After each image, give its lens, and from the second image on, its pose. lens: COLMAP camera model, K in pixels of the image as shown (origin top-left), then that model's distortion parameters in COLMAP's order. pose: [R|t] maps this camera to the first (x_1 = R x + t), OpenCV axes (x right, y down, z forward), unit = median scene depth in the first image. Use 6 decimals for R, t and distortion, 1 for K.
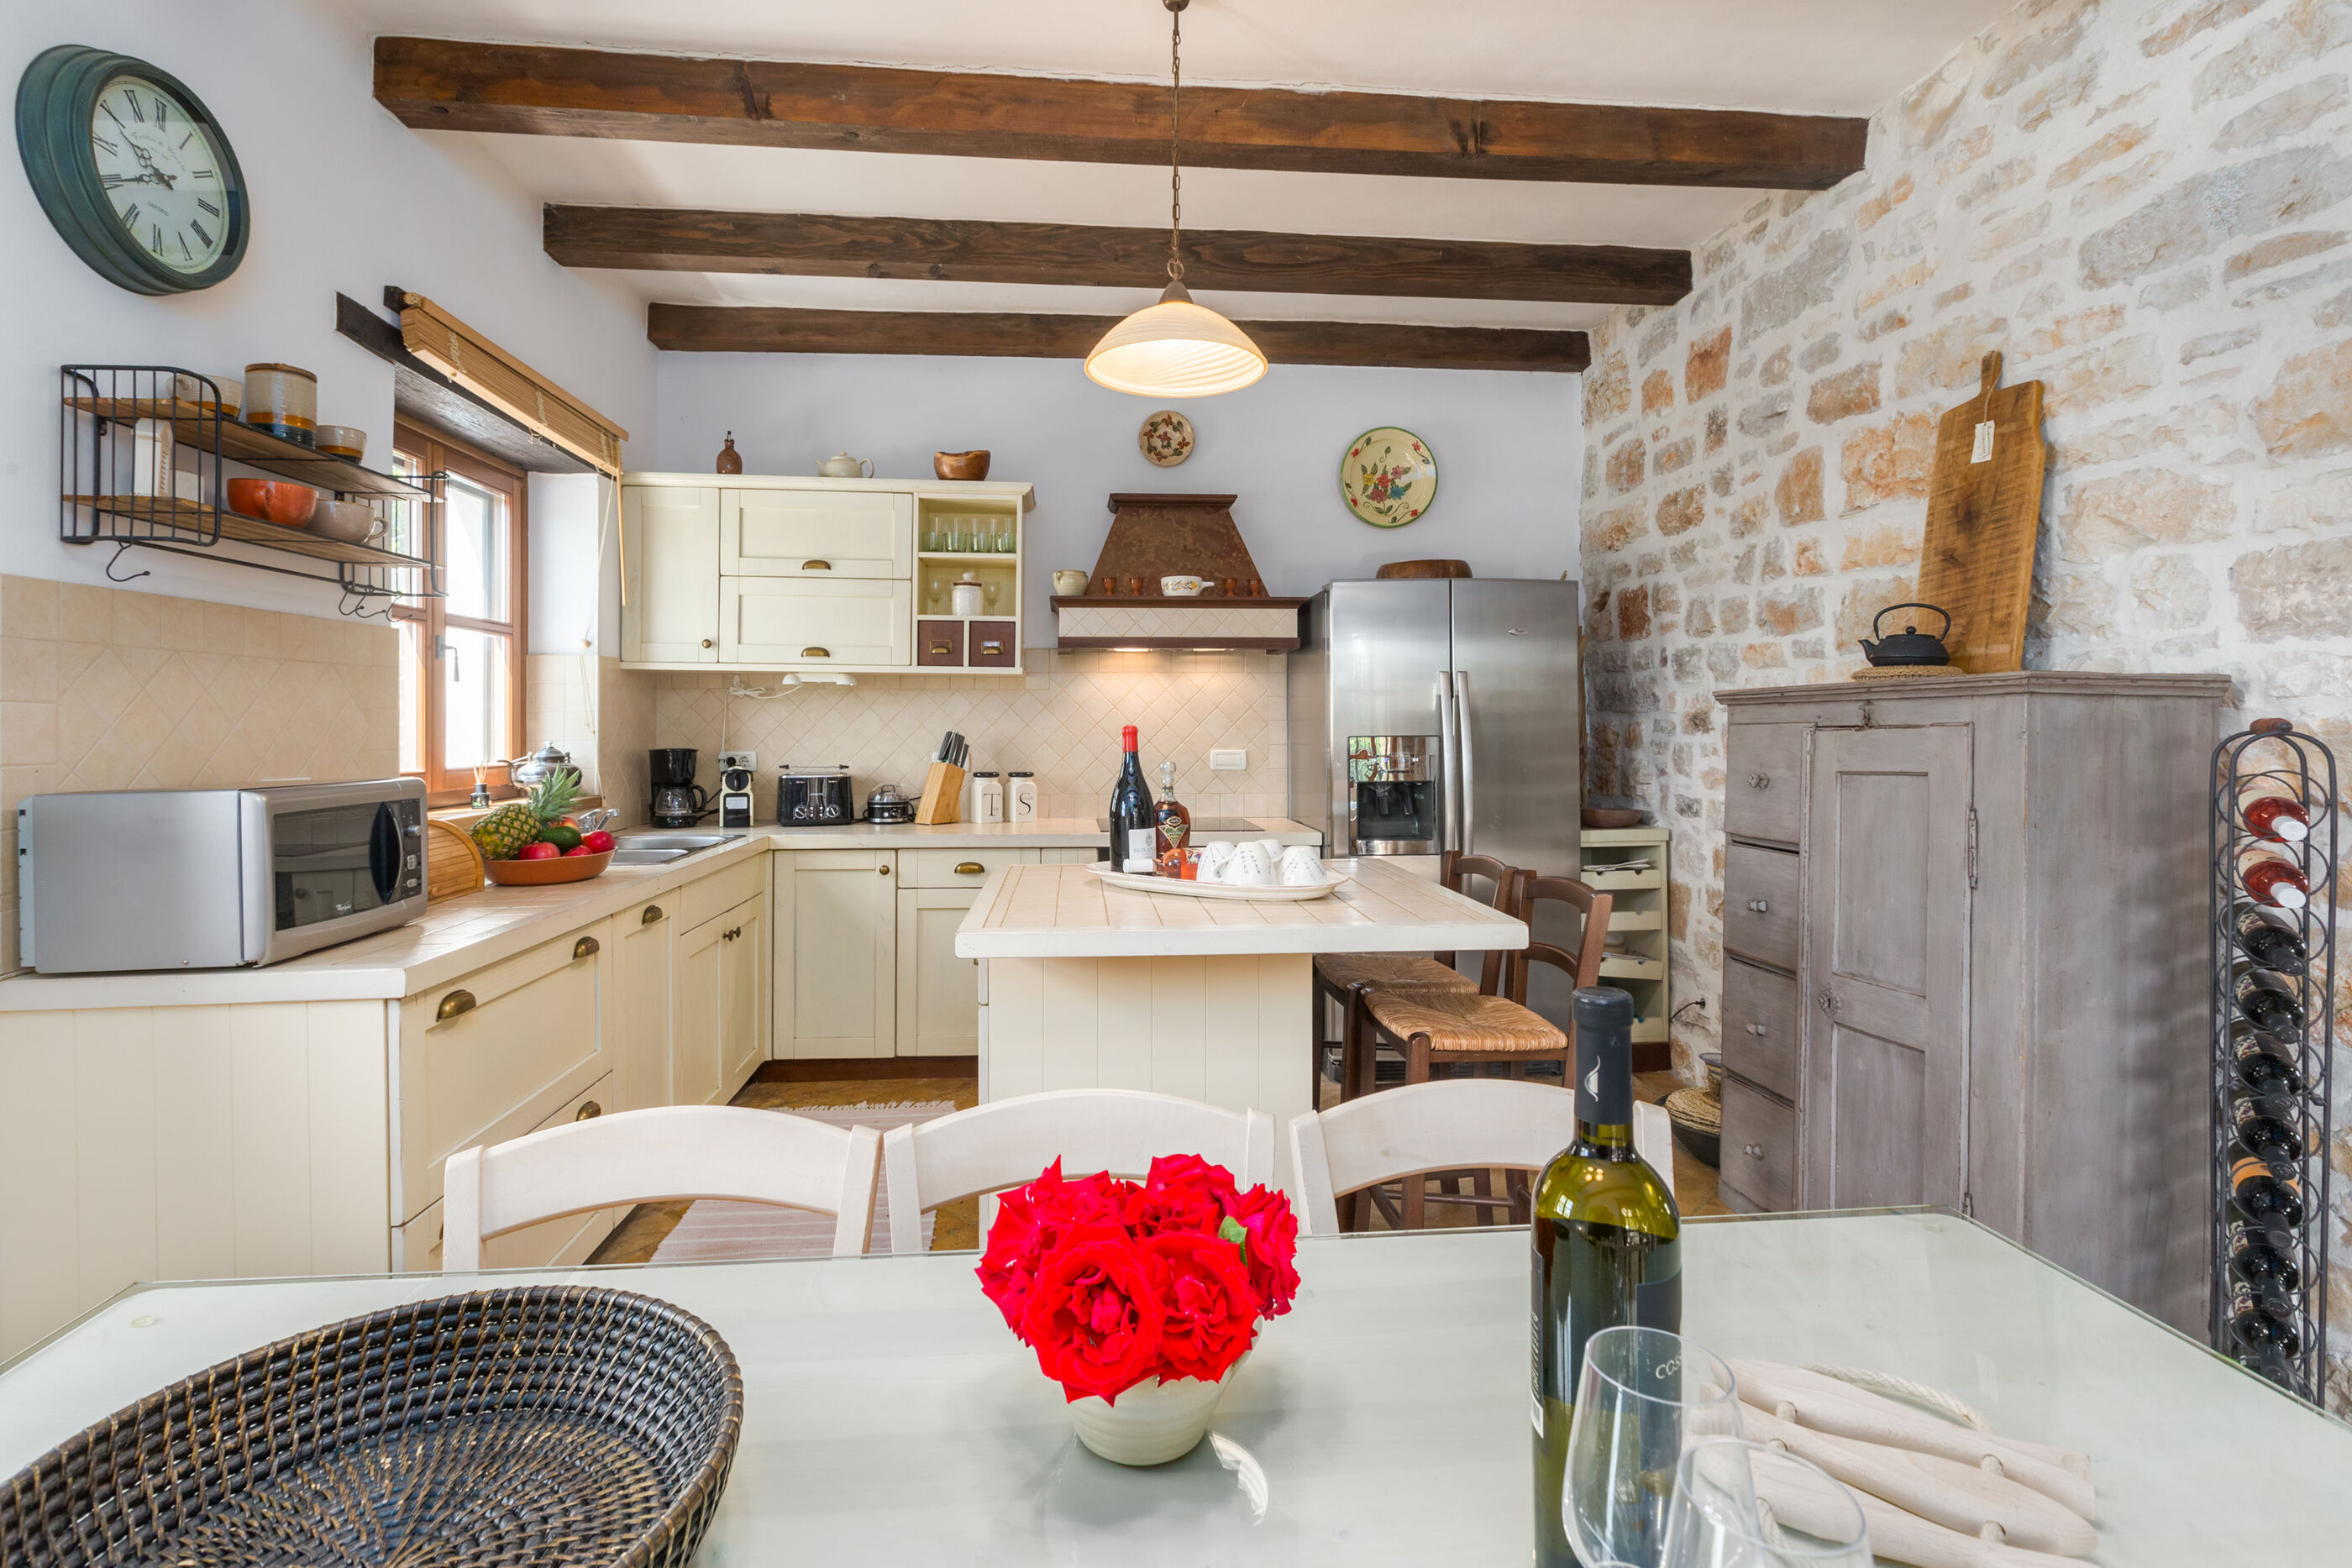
lens RADIAL K [[1094.4, 0, 1173.5], [0, 1094.4, 738.9], [0, 0, 1]] dist [-0.005026, -0.000746]
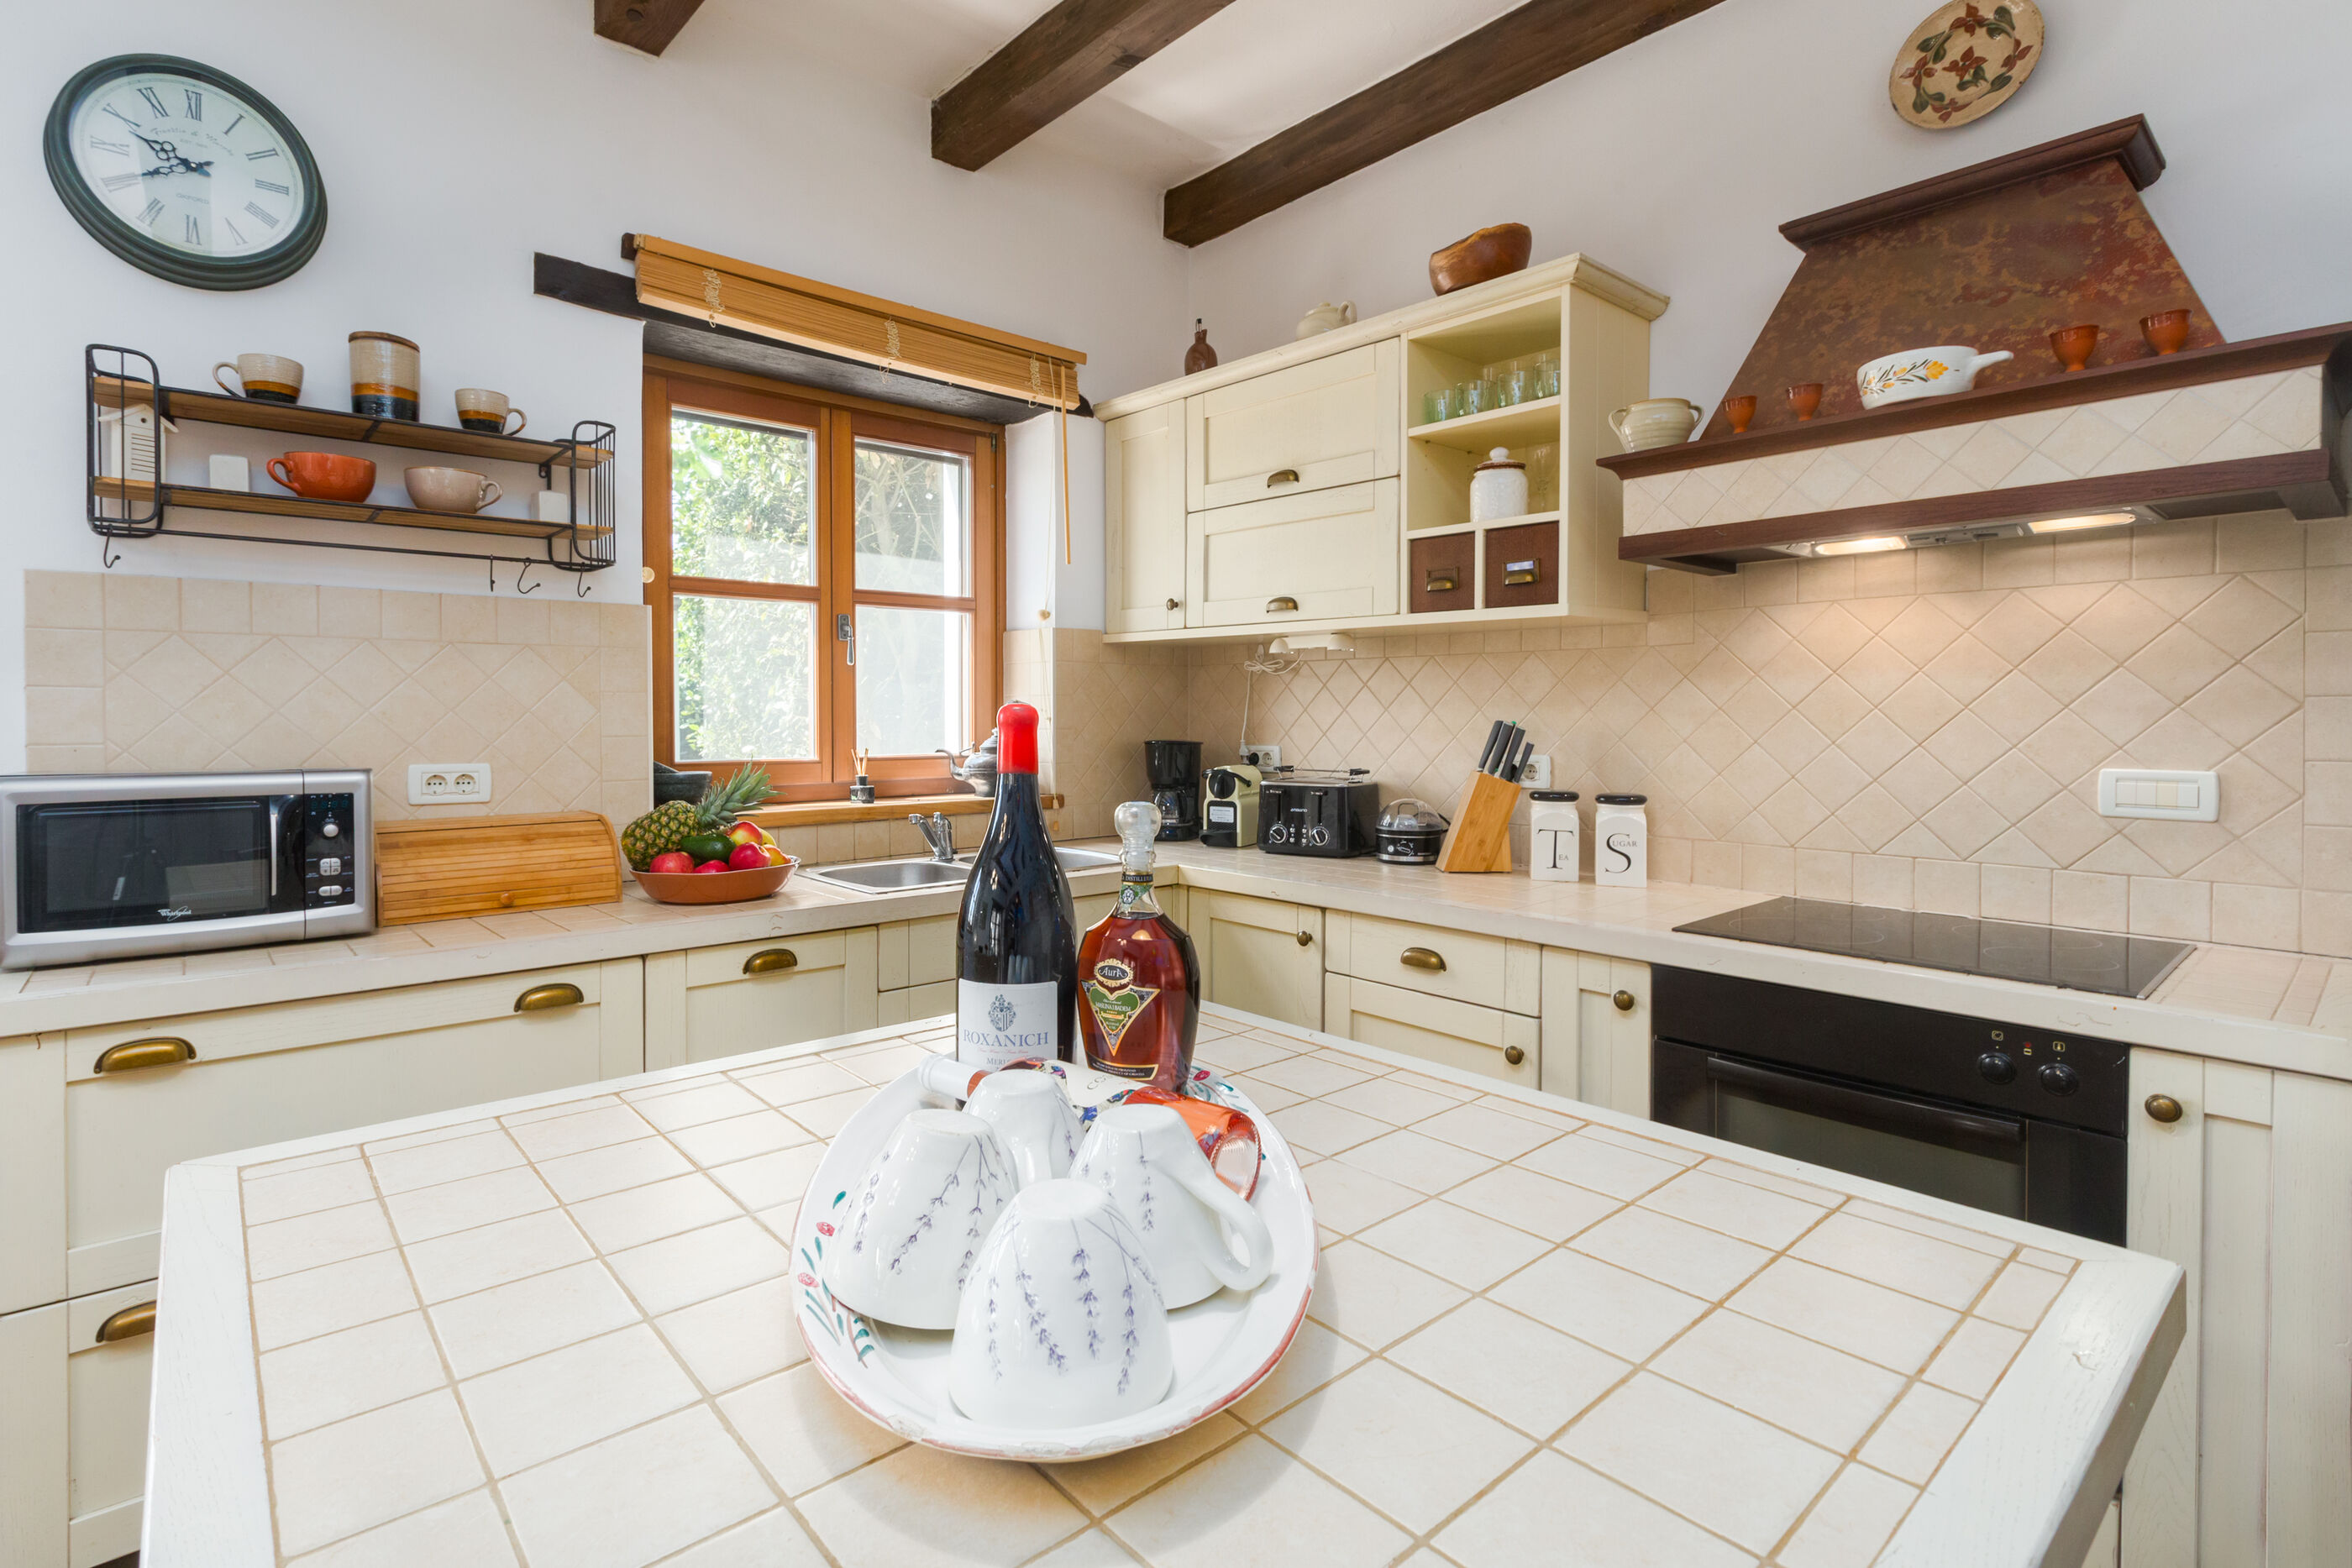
lens RADIAL K [[1094.4, 0, 1173.5], [0, 1094.4, 738.9], [0, 0, 1]] dist [-0.005026, -0.000746]
pose [[0.568221, 0.018104, -0.822677, 0.198410], [-0.010553, 0.999836, 0.014713, -0.003952], [0.822808, 0.000321, 0.568319, 0.537331]]
